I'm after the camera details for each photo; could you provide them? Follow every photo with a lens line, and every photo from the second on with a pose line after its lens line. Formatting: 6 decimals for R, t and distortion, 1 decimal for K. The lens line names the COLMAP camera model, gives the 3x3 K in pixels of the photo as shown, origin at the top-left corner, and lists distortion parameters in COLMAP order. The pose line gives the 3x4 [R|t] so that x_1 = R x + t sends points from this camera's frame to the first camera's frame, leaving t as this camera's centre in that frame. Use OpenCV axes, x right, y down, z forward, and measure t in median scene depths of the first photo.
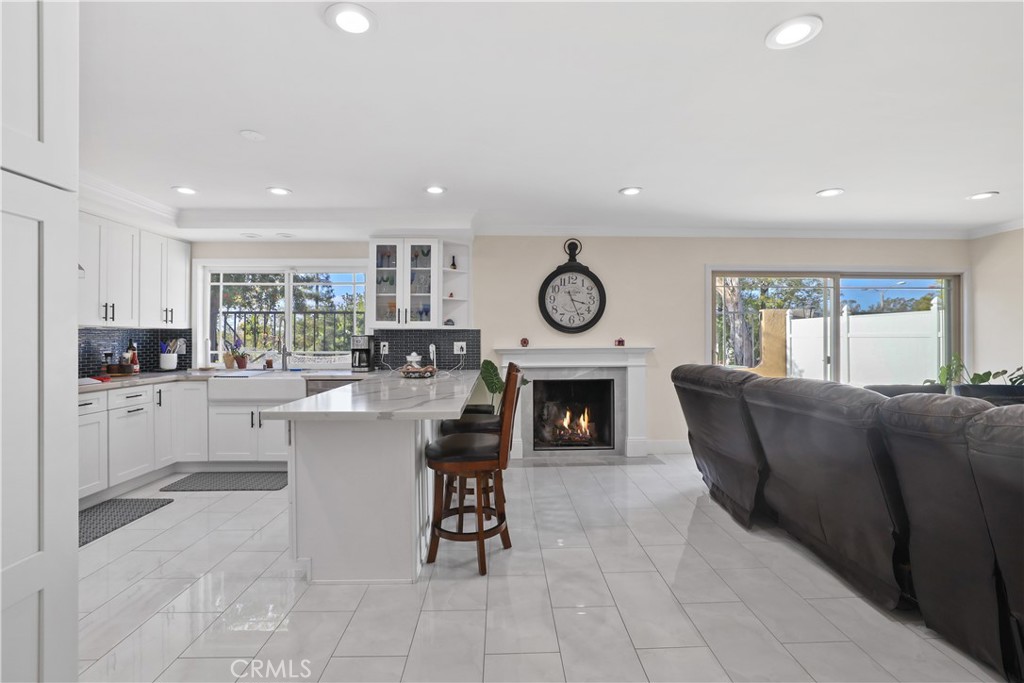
lens RADIAL K [[465.5, 0, 523.8], [0, 465.5, 337.4], [0, 0, 1]] dist [-0.000465, 0.000239]
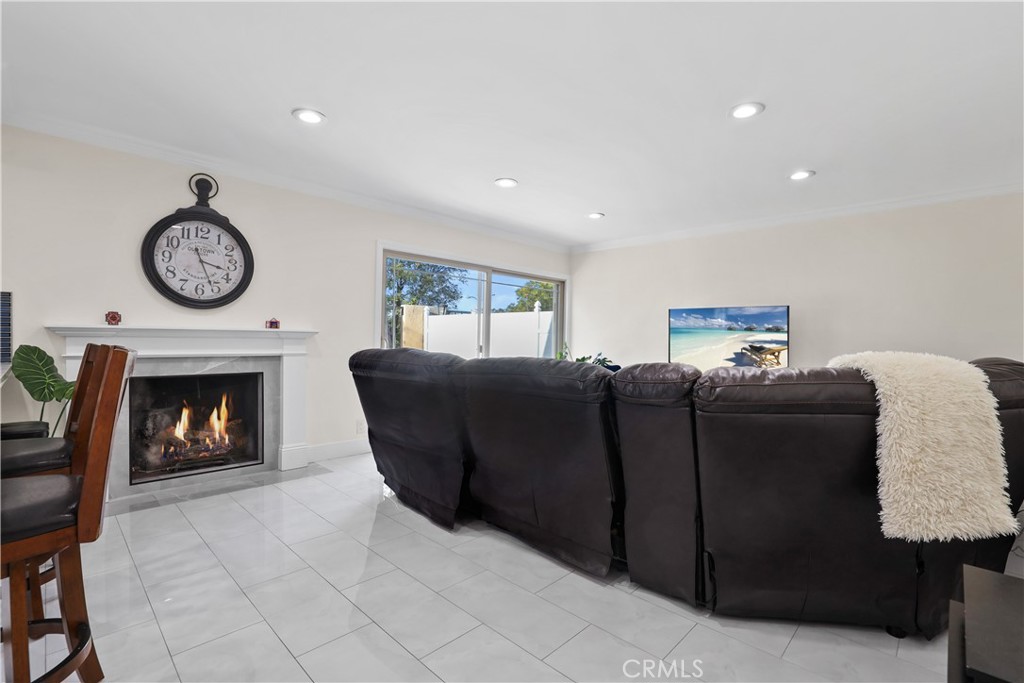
lens RADIAL K [[463.9, 0, 514.4], [0, 463.9, 346.7], [0, 0, 1]] dist [-0.048829, 0.017546]
pose [[0.726612, 0.006638, 0.687016, -0.022973], [-0.021007, 0.999700, 0.012558, 0.030453], [-0.686727, -0.023557, 0.726534, 0.178990]]
